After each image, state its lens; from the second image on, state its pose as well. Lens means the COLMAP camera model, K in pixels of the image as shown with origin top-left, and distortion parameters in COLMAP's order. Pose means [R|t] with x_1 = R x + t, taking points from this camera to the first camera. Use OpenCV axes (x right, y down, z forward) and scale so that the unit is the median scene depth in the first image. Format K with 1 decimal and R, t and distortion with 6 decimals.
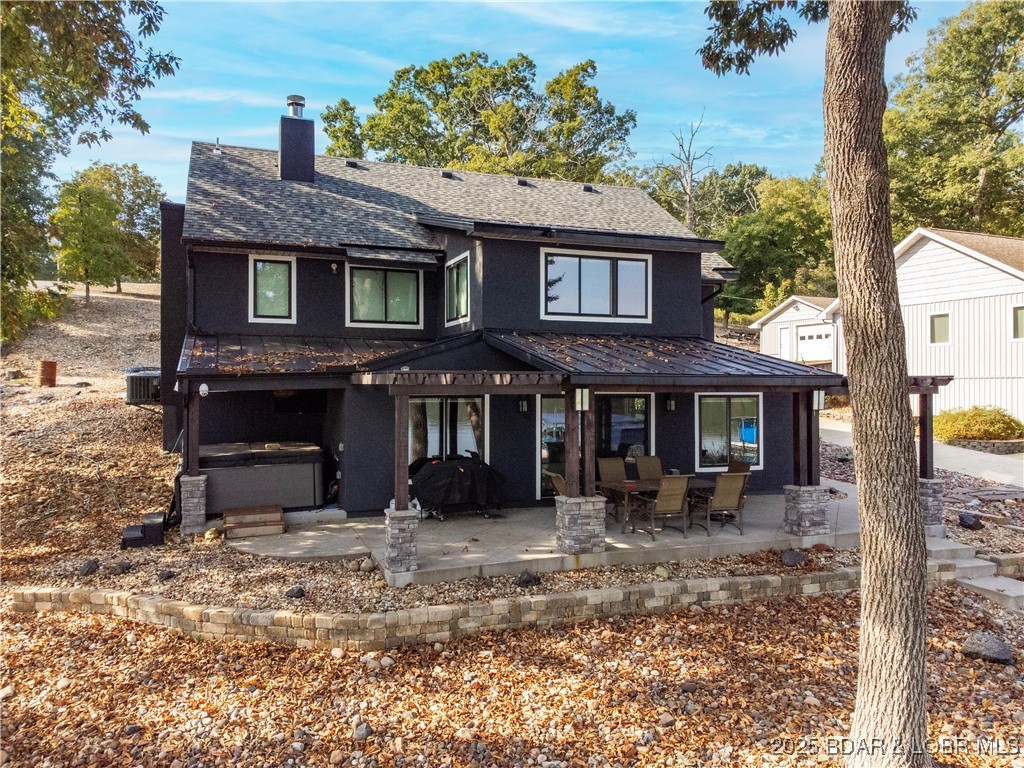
lens RADIAL K [[750.1, 0, 512.0], [0, 750.1, 384.0], [0, 0, 1]] dist [0.039169, -0.041727]
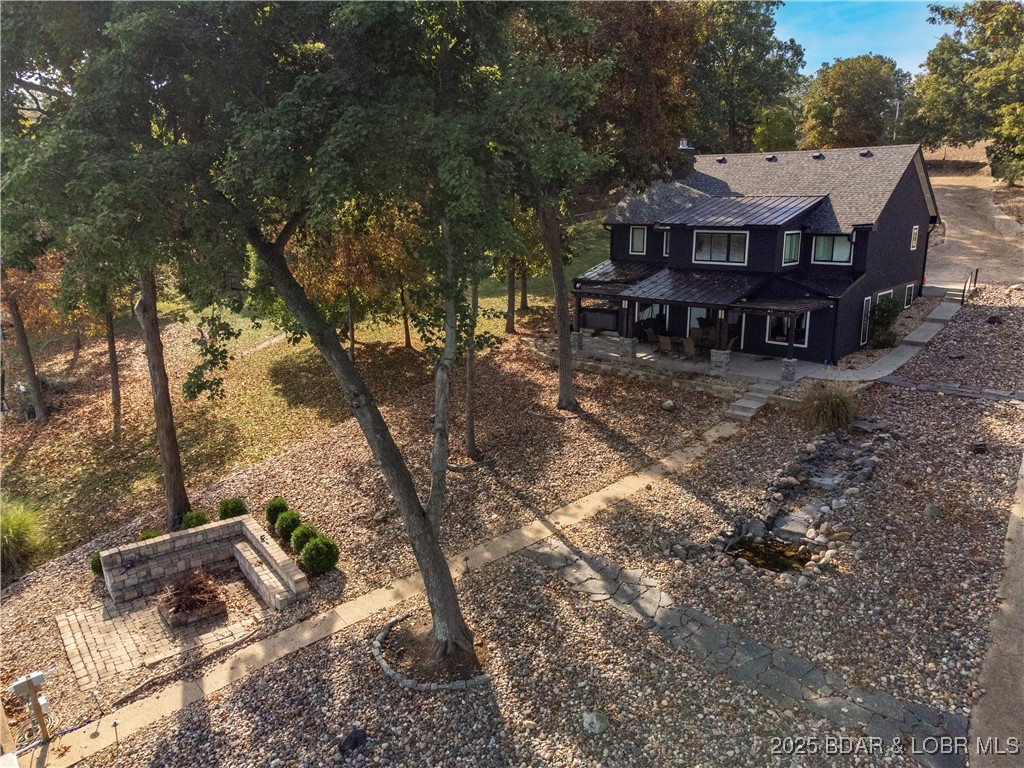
lens RADIAL K [[750.1, 0, 512.0], [0, 750.1, 384.0], [0, 0, 1]] dist [0.039169, -0.041727]
pose [[0.470341, 0.201495, -0.859173, 2.415204], [0.002604, 0.973263, 0.229678, -0.340421], [0.882481, -0.110265, 0.457241, -0.725148]]
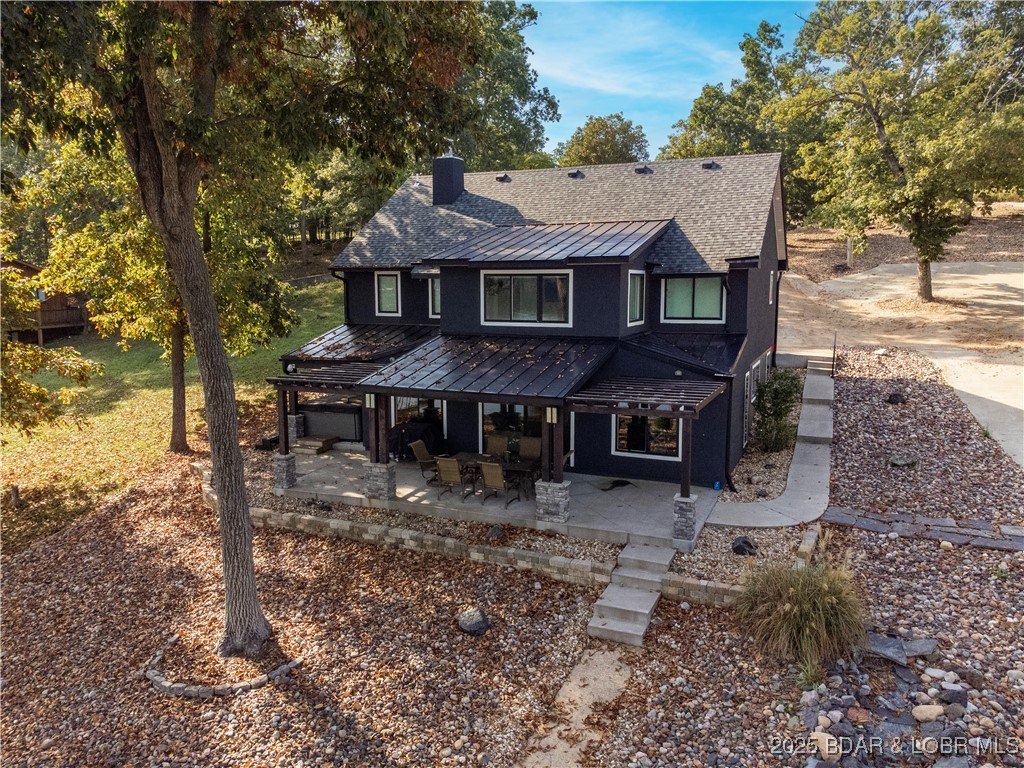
lens RADIAL K [[750.1, 0, 512.0], [0, 750.1, 384.0], [0, 0, 1]] dist [0.039169, -0.041727]
pose [[0.726054, 0.089226, -0.681825, 1.343592], [0.002032, 0.991263, 0.131884, -0.213842], [0.687635, -0.097141, 0.719529, 0.102654]]
